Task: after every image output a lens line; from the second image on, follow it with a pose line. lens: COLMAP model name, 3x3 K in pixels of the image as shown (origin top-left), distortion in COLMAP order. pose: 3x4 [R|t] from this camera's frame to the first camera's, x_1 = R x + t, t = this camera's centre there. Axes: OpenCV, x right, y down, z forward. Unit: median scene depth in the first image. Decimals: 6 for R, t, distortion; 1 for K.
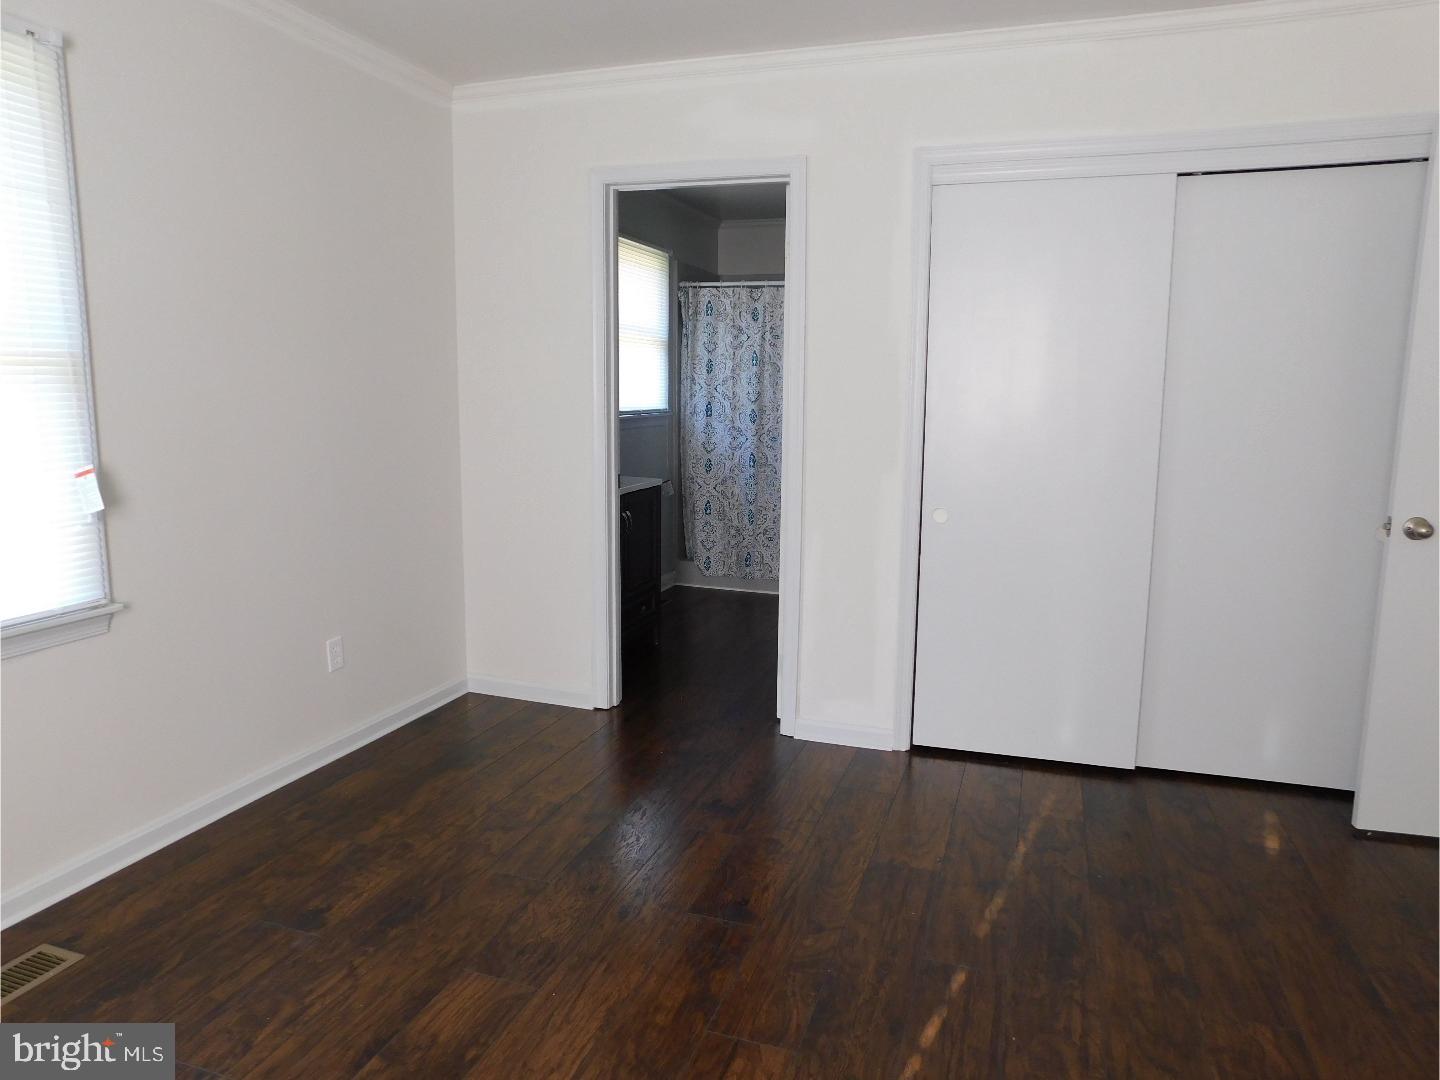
lens RADIAL K [[959.8, 0, 719.3], [0, 959.8, 535.2], [0, 0, 1]] dist [-0.070577, 0.053677]
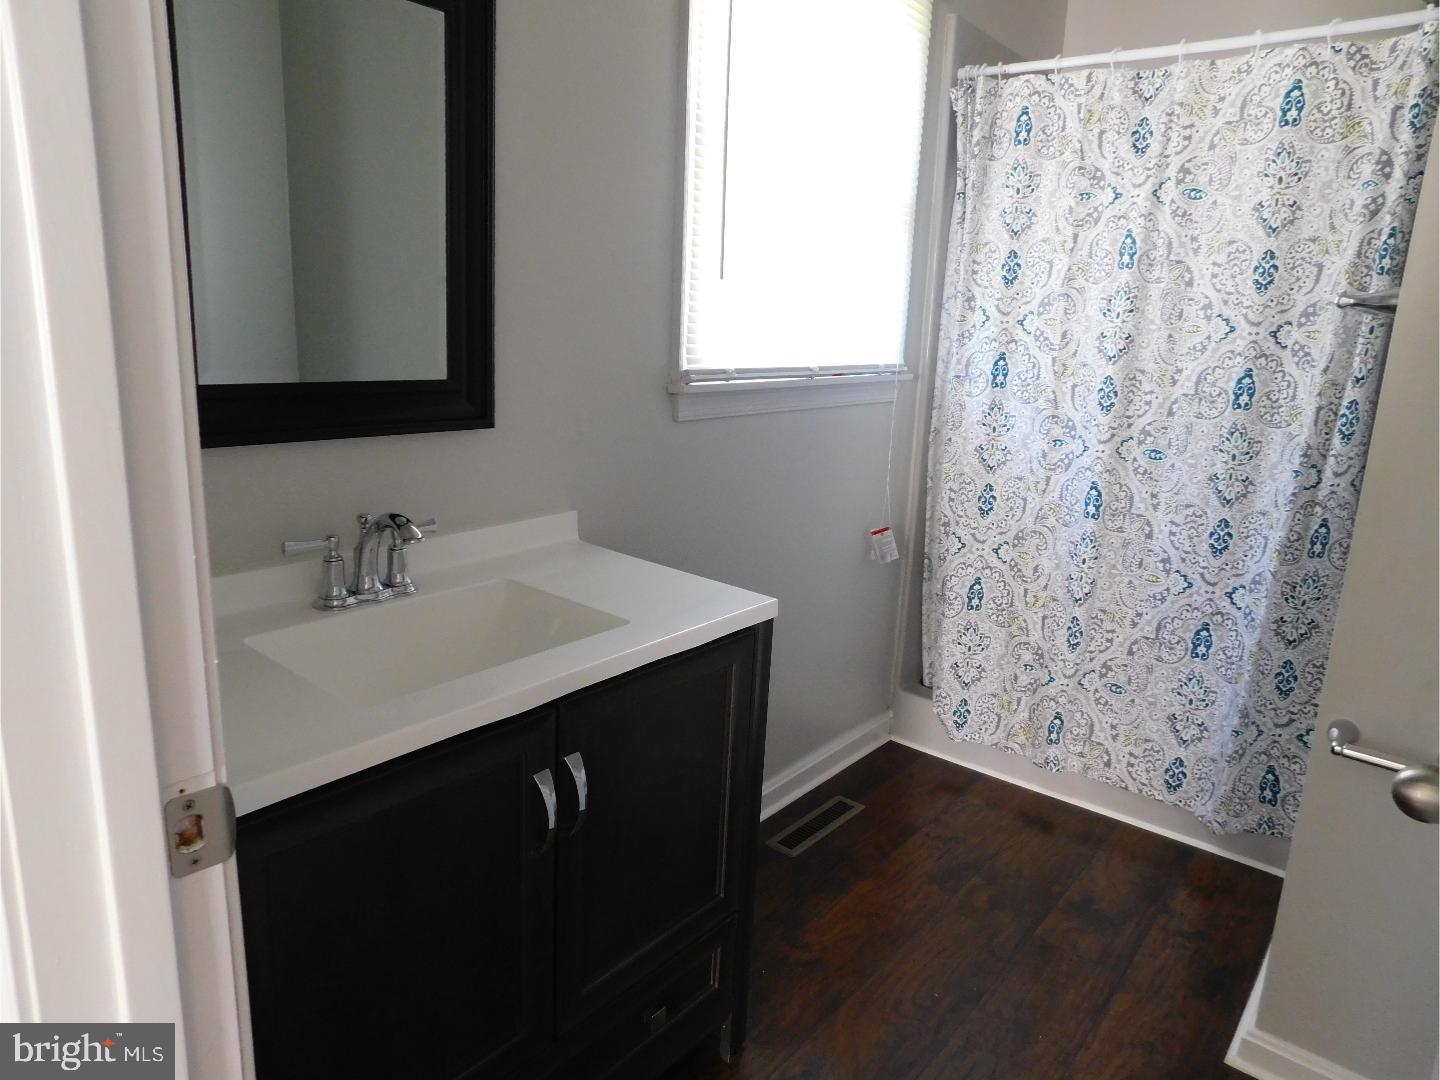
lens RADIAL K [[959.8, 0, 712.2], [0, 959.8, 540.8], [0, 0, 1]] dist [-0.070577, 0.053677]
pose [[0.938835, 0.107671, -0.327103, 0.015898], [-0.085832, 0.993050, 0.080525, -0.079352], [0.333500, -0.047523, 0.941552, 0.555272]]
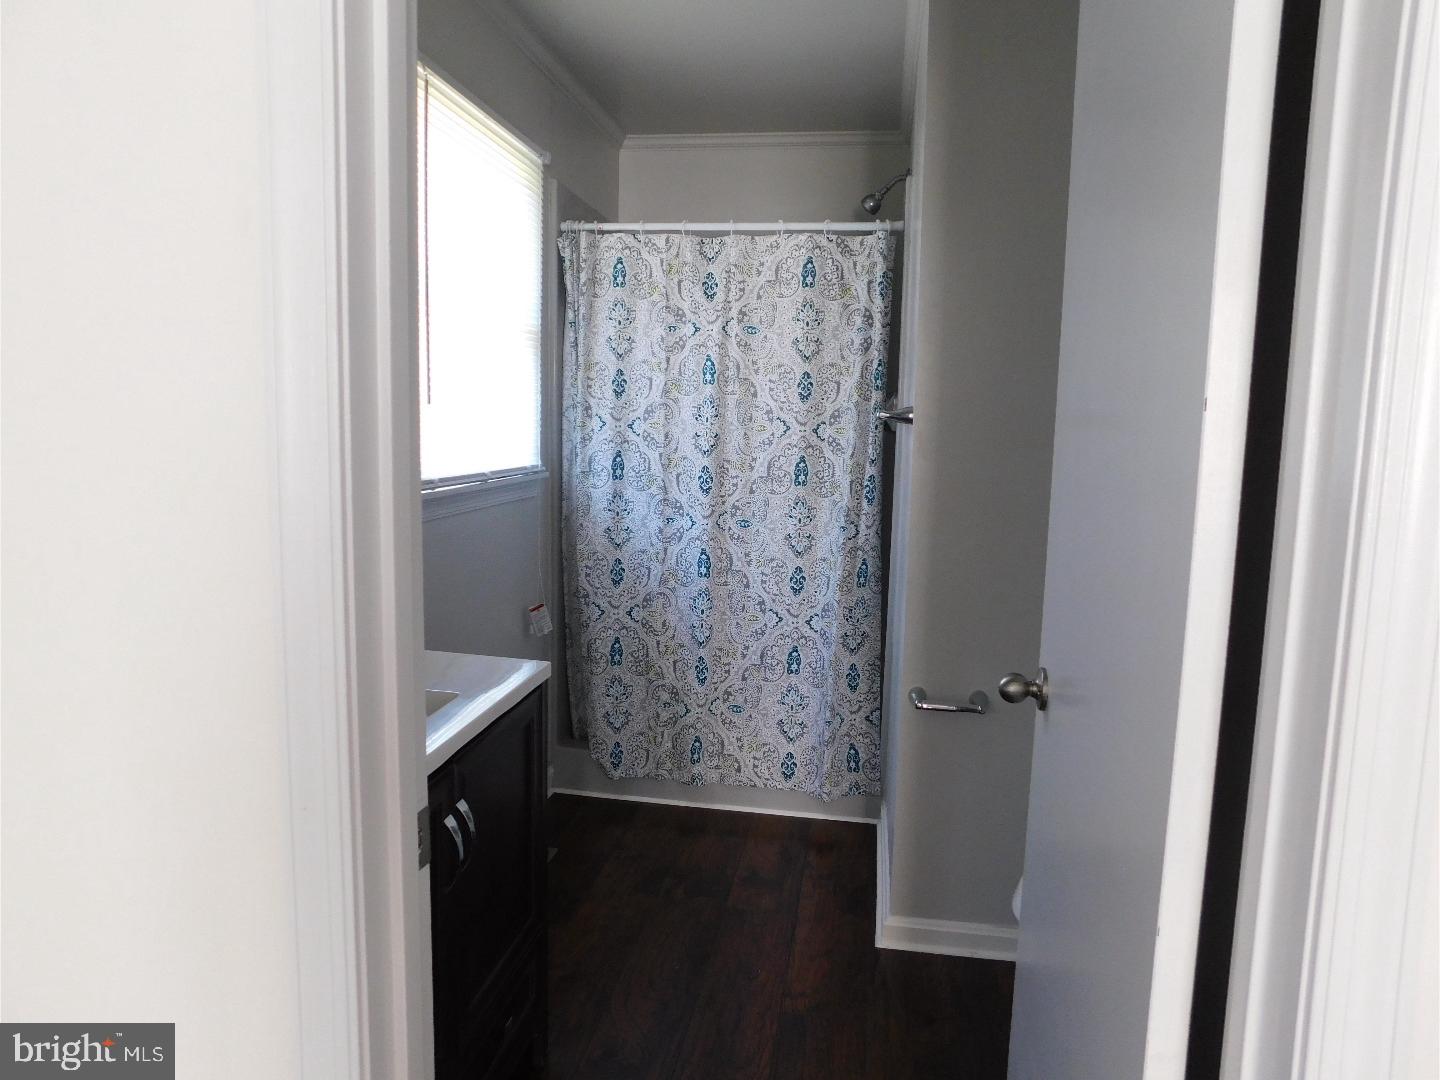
lens RADIAL K [[959.8, 0, 727.5], [0, 959.8, 539.5], [0, 0, 1]] dist [-0.070577, 0.053677]
pose [[0.983981, -0.008053, 0.178090, -0.045948], [0.013155, 0.999536, -0.027482, -0.076075], [-0.177786, 0.029385, 0.983630, 0.477608]]
